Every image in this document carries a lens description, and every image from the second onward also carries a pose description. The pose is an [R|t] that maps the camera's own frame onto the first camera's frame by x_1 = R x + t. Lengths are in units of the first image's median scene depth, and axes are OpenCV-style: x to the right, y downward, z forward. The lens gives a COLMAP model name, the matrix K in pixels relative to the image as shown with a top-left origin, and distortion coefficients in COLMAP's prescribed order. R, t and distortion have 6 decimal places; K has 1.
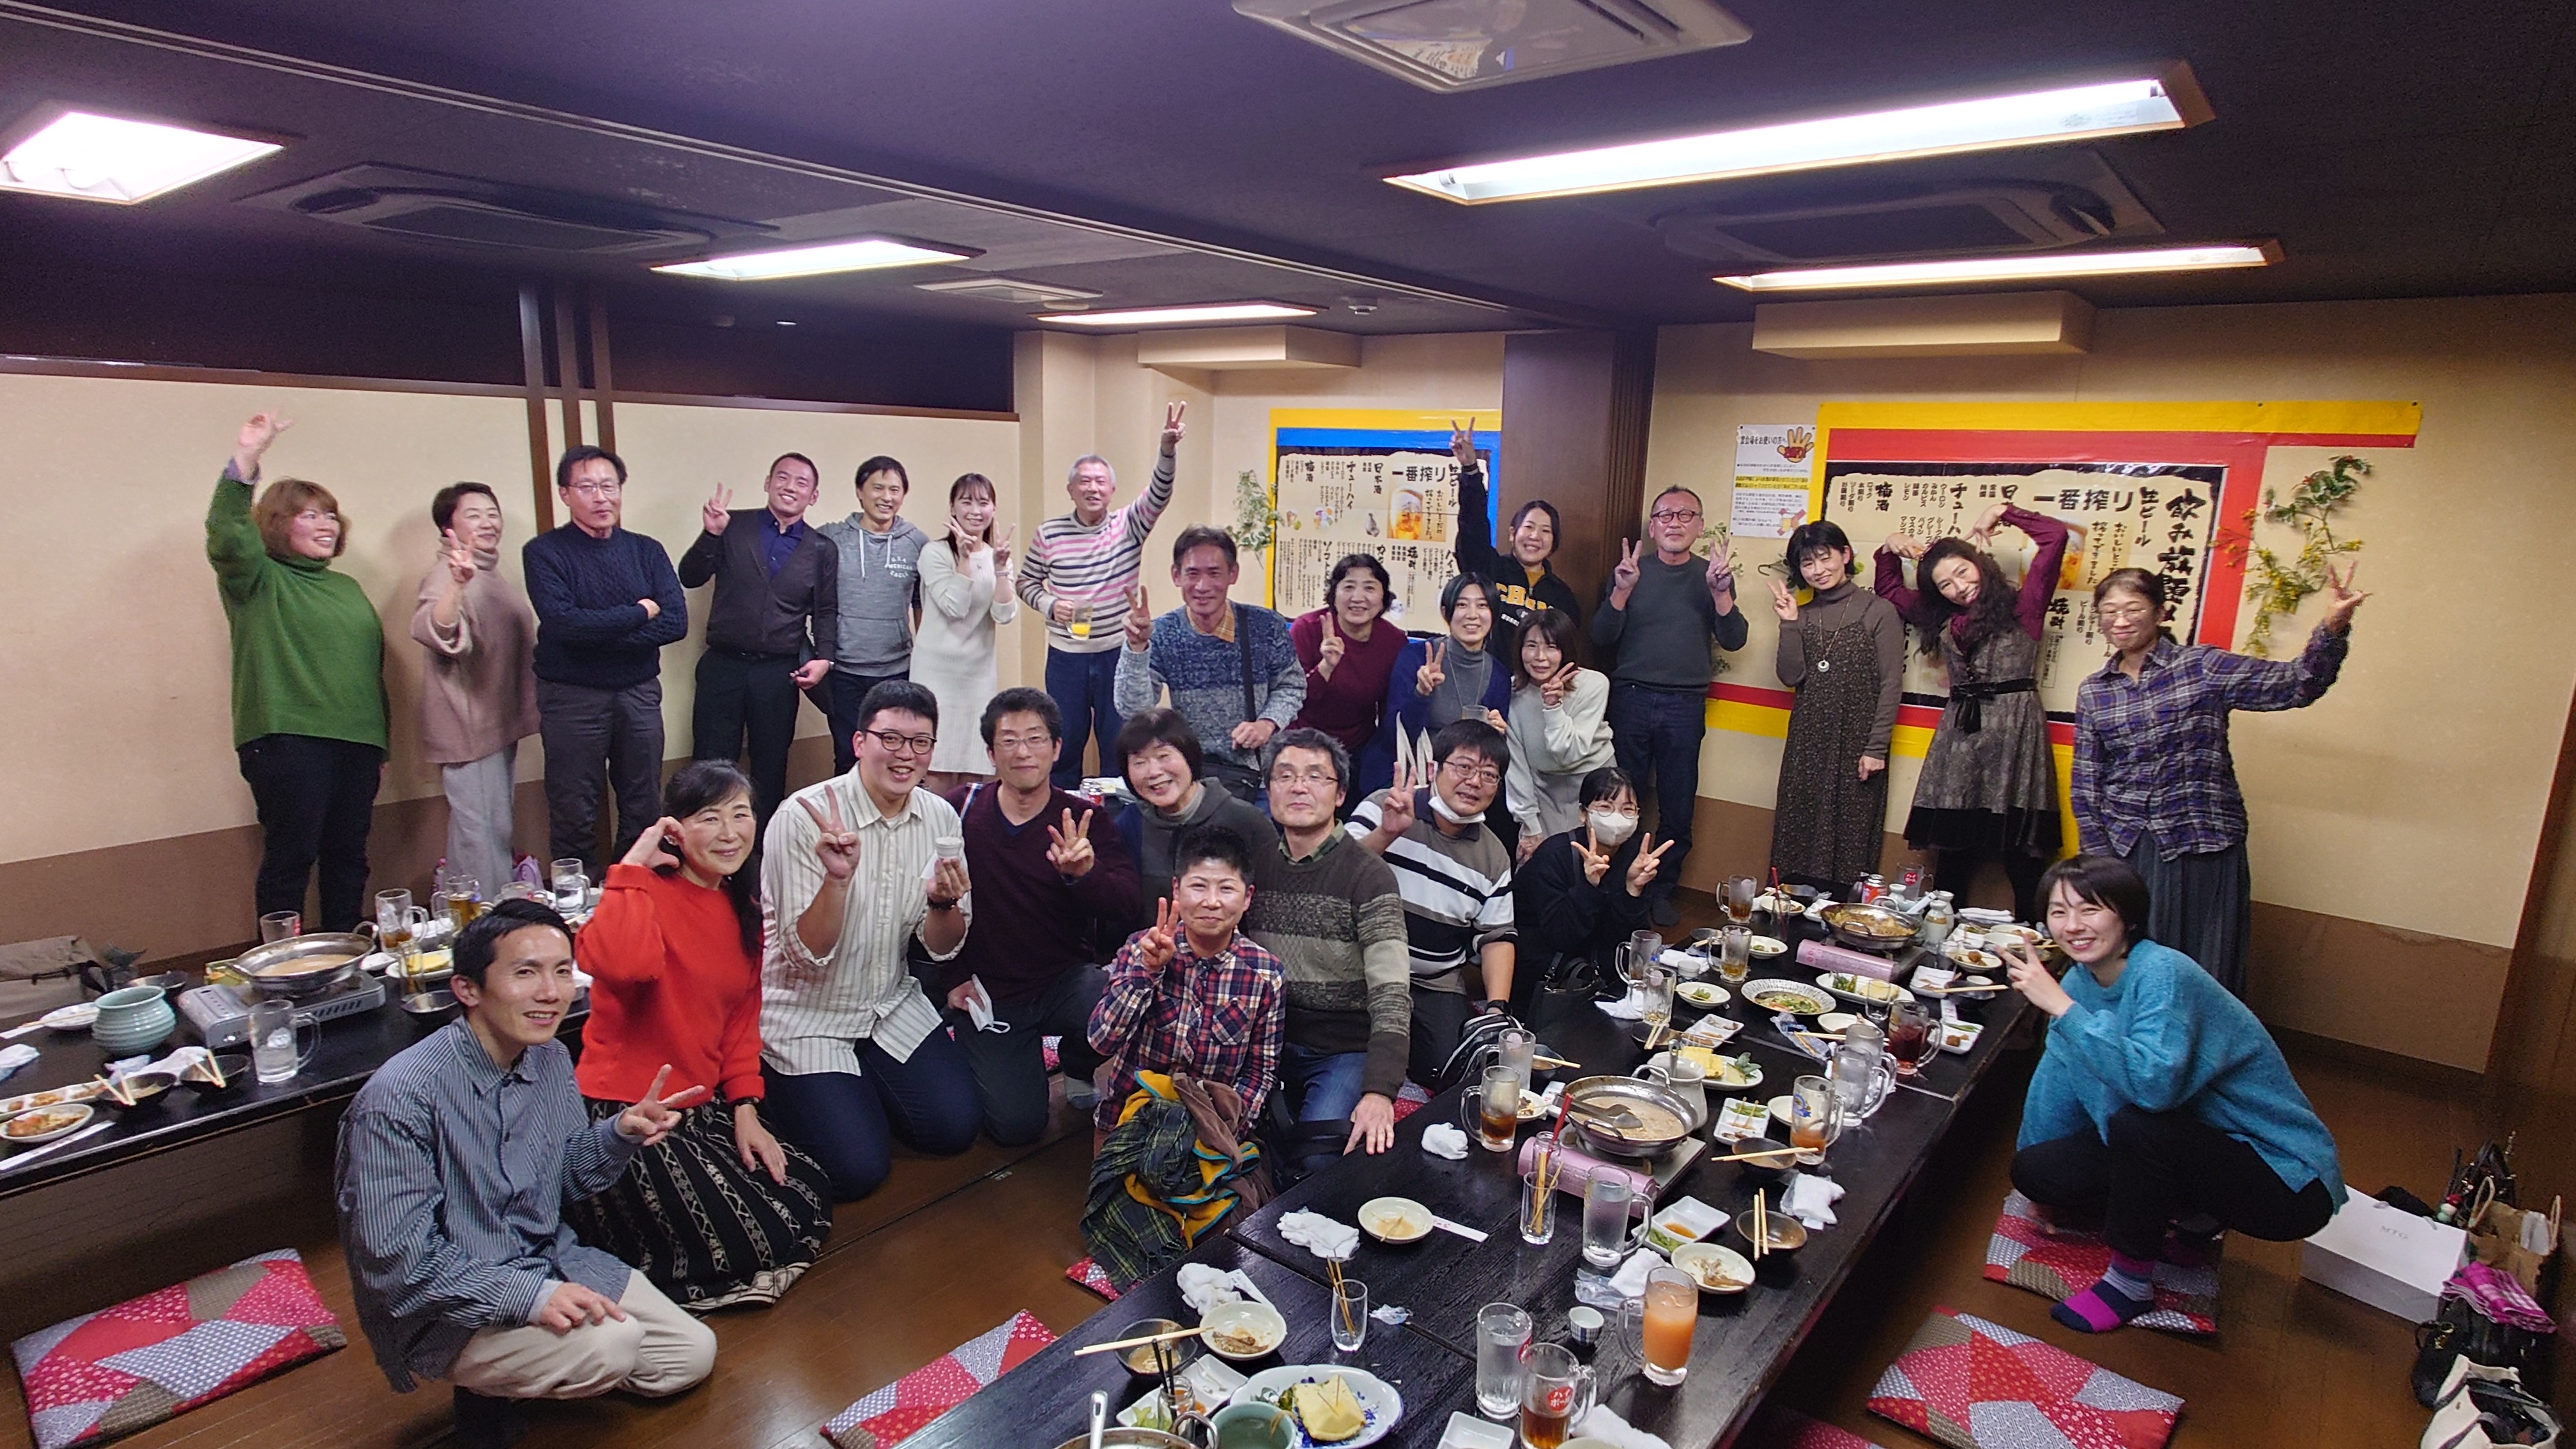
lens RADIAL K [[1310.6, 0, 1288.0], [0, 1310.6, 724.5], [0, 0, 1]] dist [0.006943, 0.000374]
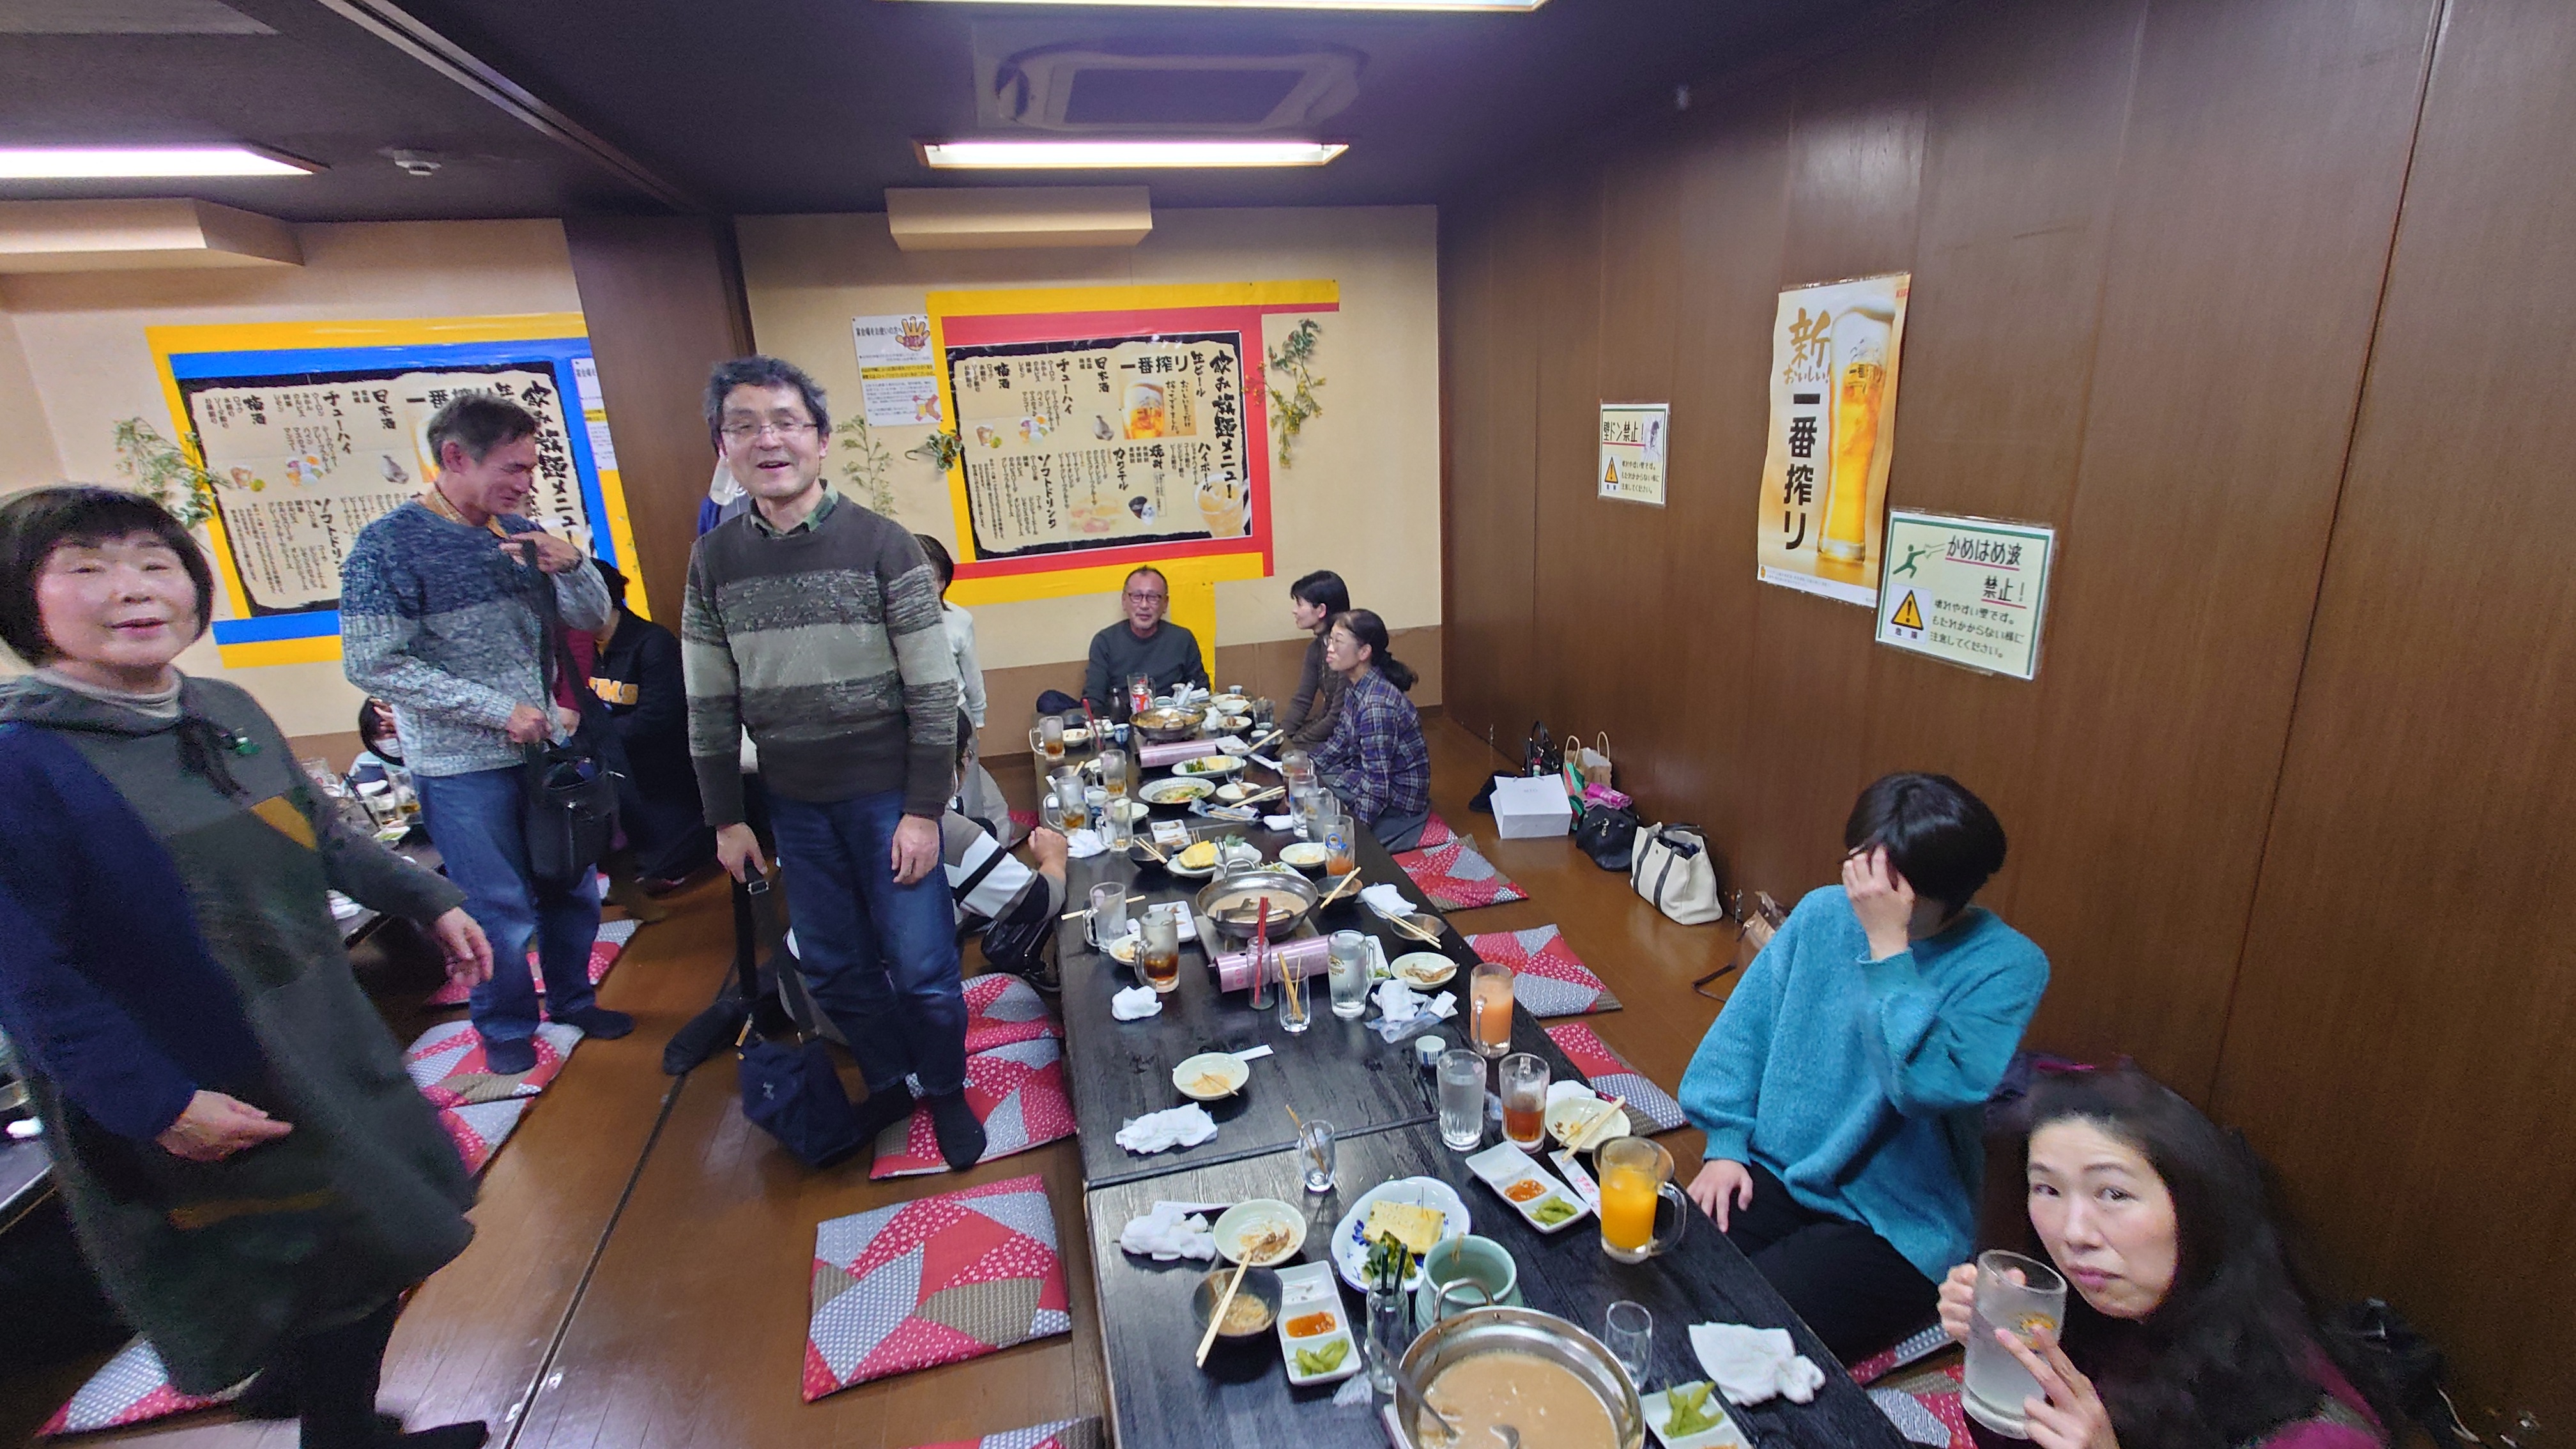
lens RADIAL K [[1140.6, 0, 1288.0], [0, 1140.6, 724.5], [0, 0, 1]] dist [-0.001574, -0.000897]
pose [[0.599486, -0.286385, 0.747395, -0.342065], [0.225260, 0.956419, 0.185797, -0.018547], [-0.768033, 0.056975, 0.637871, 0.297723]]
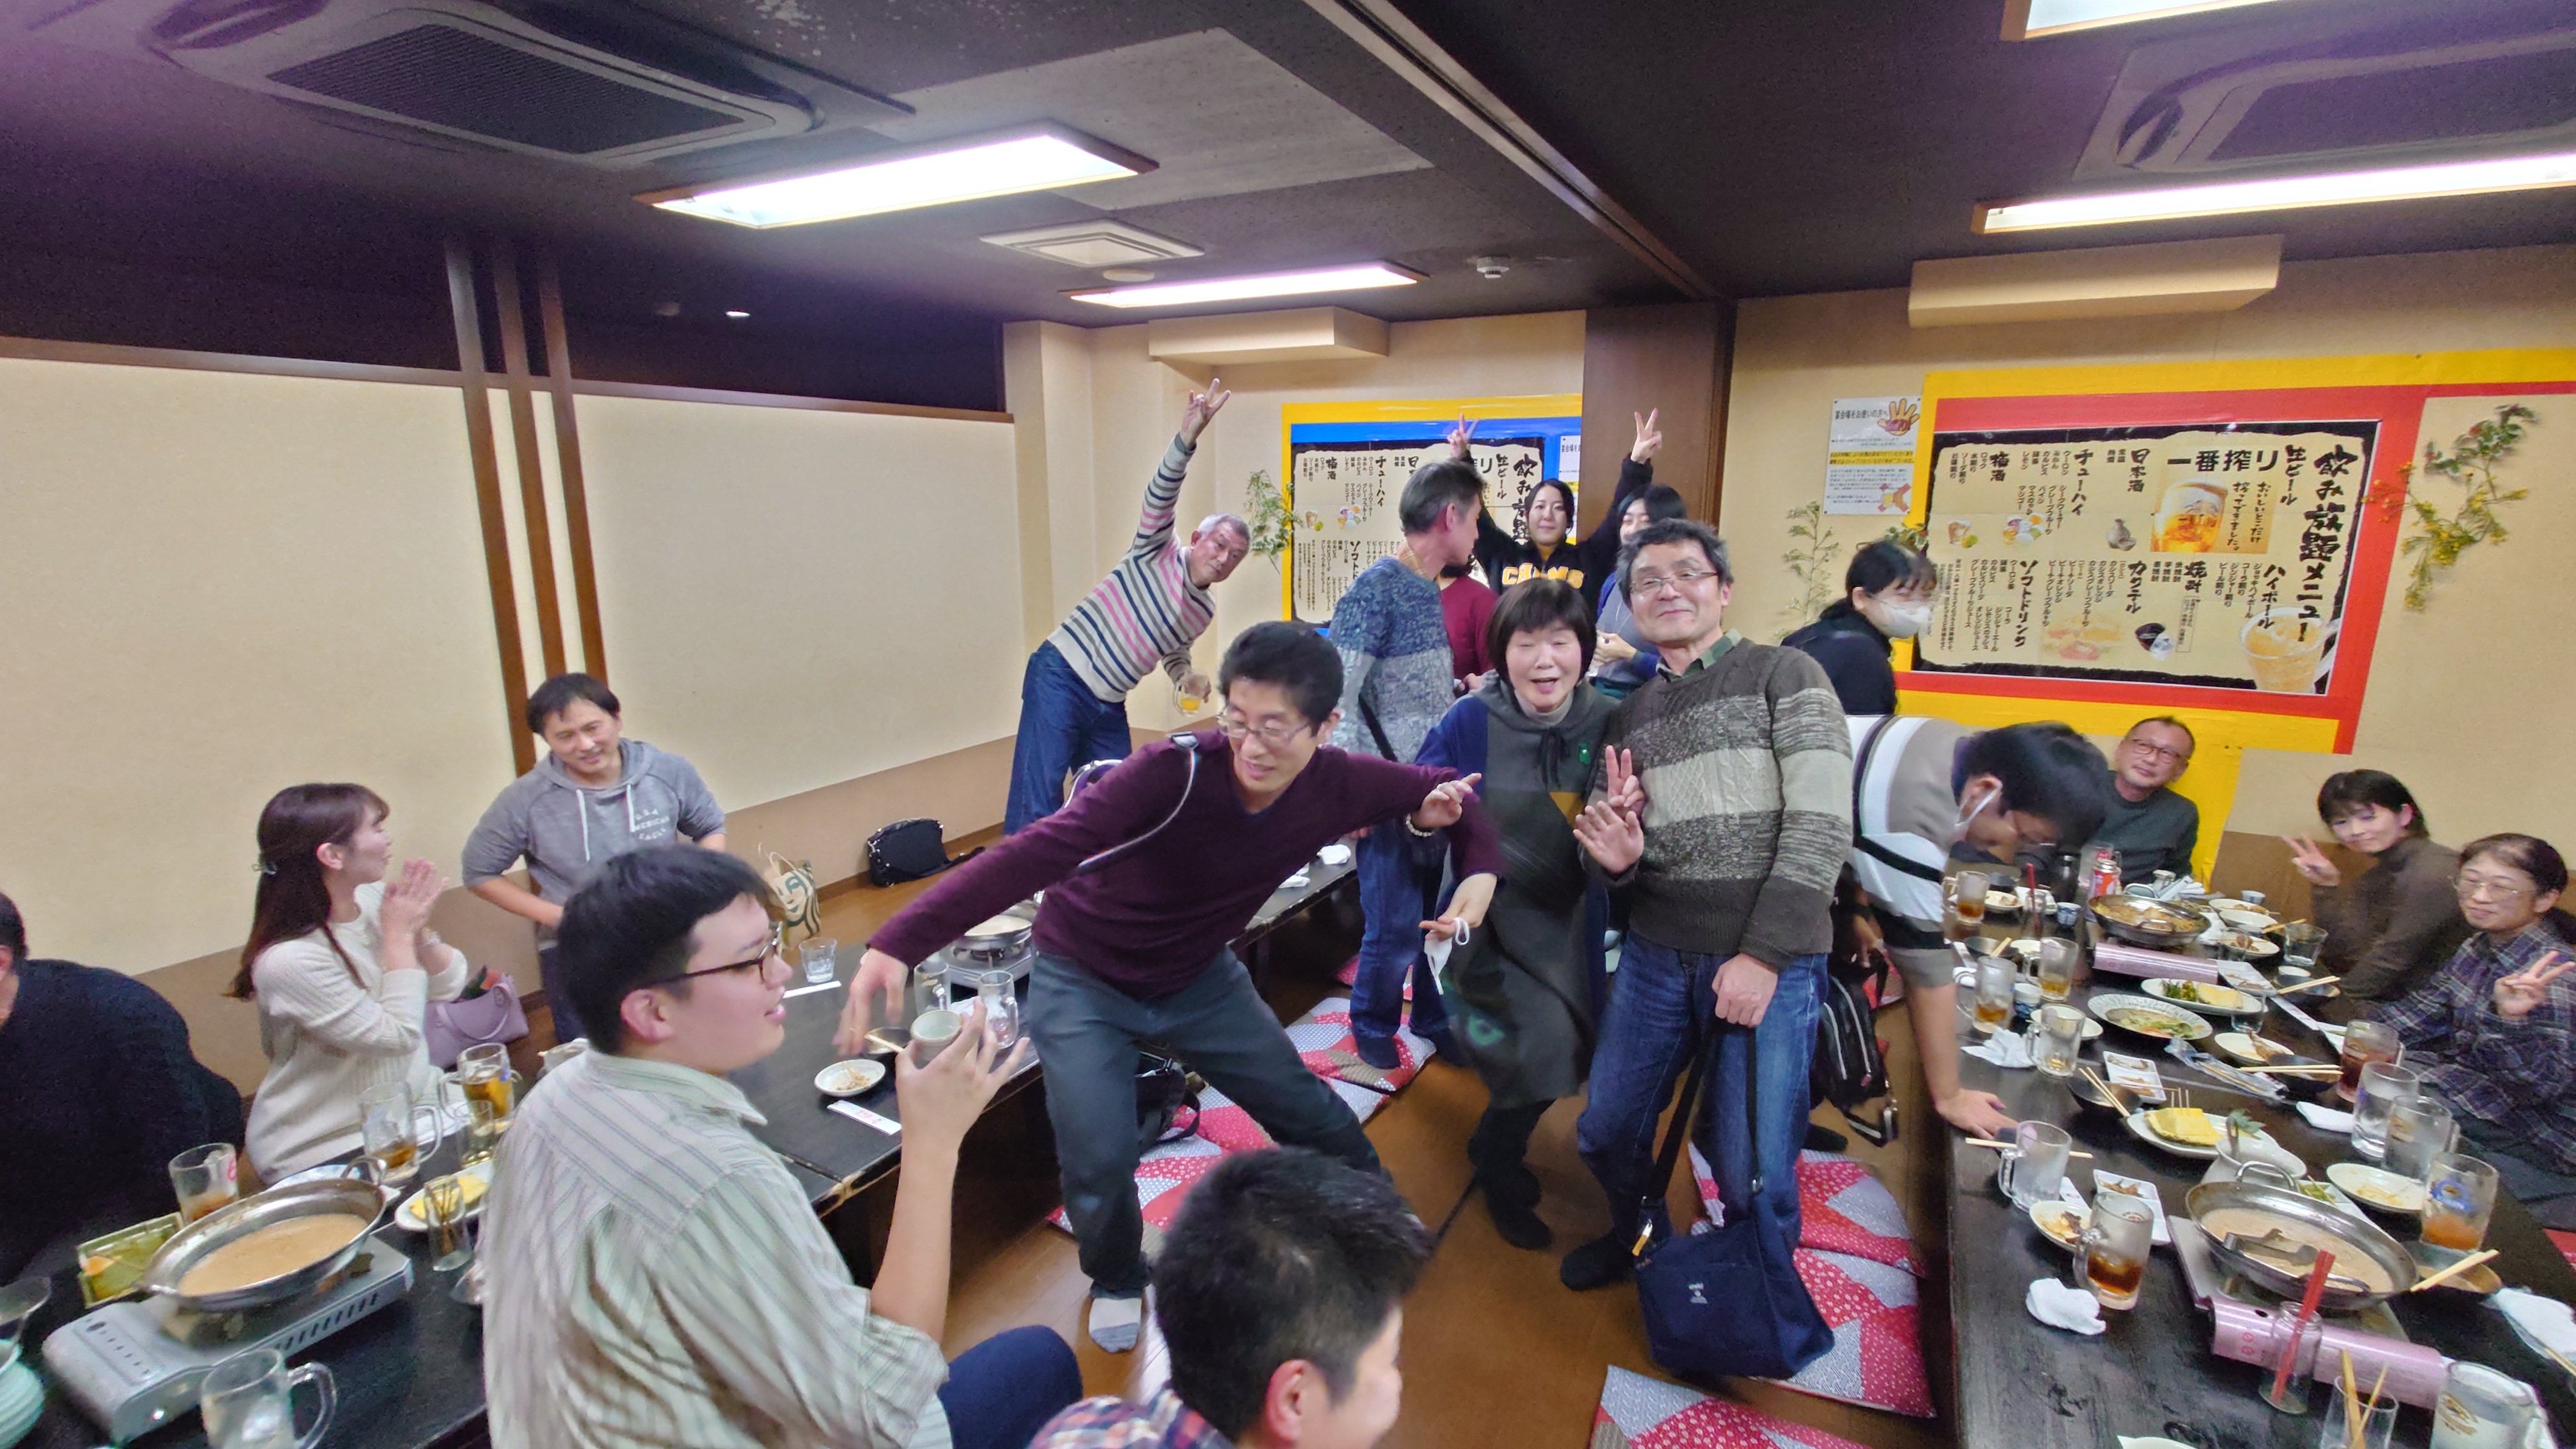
lens RADIAL K [[1144.8, 0, 1293.4], [0, 1144.8, 728.2], [0, 0, 1]] dist [-0.003623, 0.000253]
pose [[0.982594, -0.067060, 0.173239, -0.343038], [0.064973, 0.997730, 0.017698, -0.042296], [-0.174033, -0.006134, 0.984721, 0.378904]]
